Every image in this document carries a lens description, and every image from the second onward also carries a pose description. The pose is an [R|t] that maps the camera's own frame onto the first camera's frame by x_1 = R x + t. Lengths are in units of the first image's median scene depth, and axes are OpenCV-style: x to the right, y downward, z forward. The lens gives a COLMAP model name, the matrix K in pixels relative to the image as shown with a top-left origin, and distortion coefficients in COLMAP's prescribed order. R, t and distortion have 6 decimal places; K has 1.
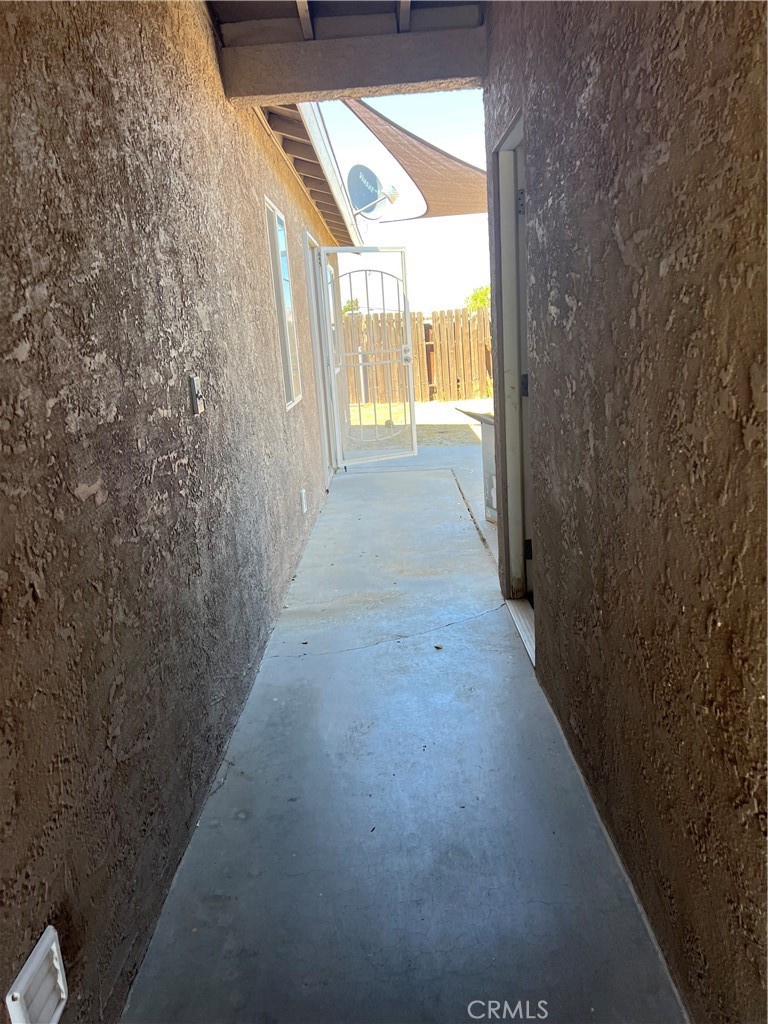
lens RADIAL K [[773.2, 0, 384.0], [0, 773.2, 512.0], [0, 0, 1]] dist [0.025622, -0.007053]
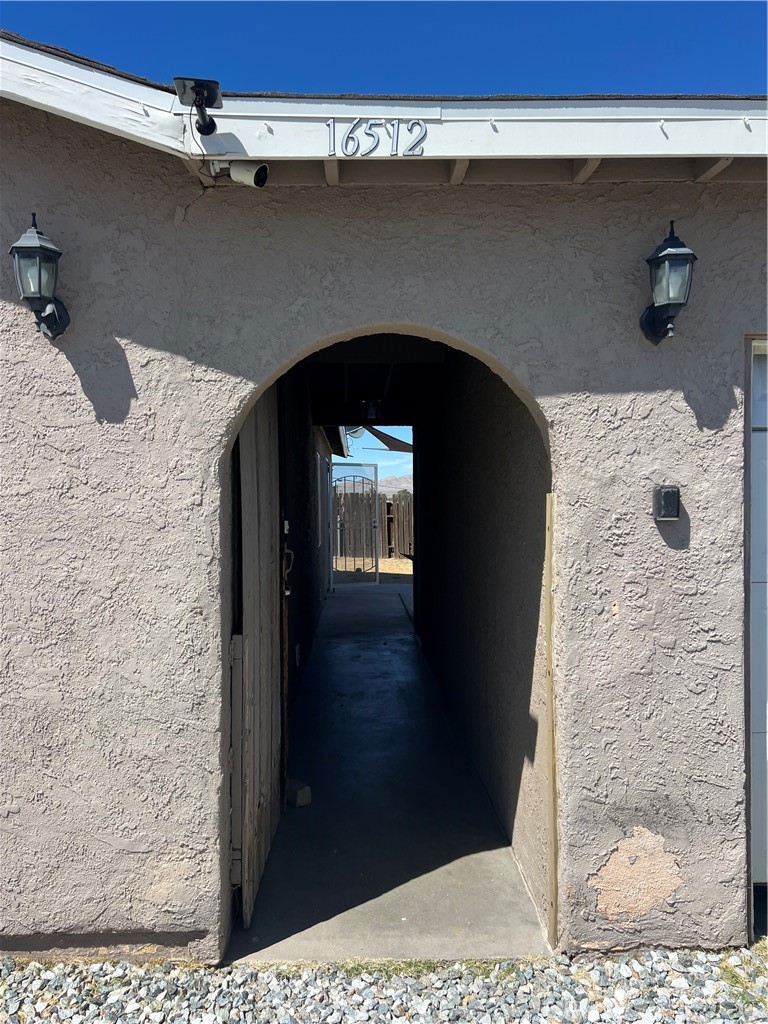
lens RADIAL K [[773.2, 0, 384.0], [0, 773.2, 512.0], [0, 0, 1]] dist [0.025622, -0.007053]
pose [[0.997200, 0.058584, 0.046483, -0.019296], [-0.047424, 0.975973, -0.212667, 0.079352], [-0.057825, 0.209868, 0.976018, -0.403172]]
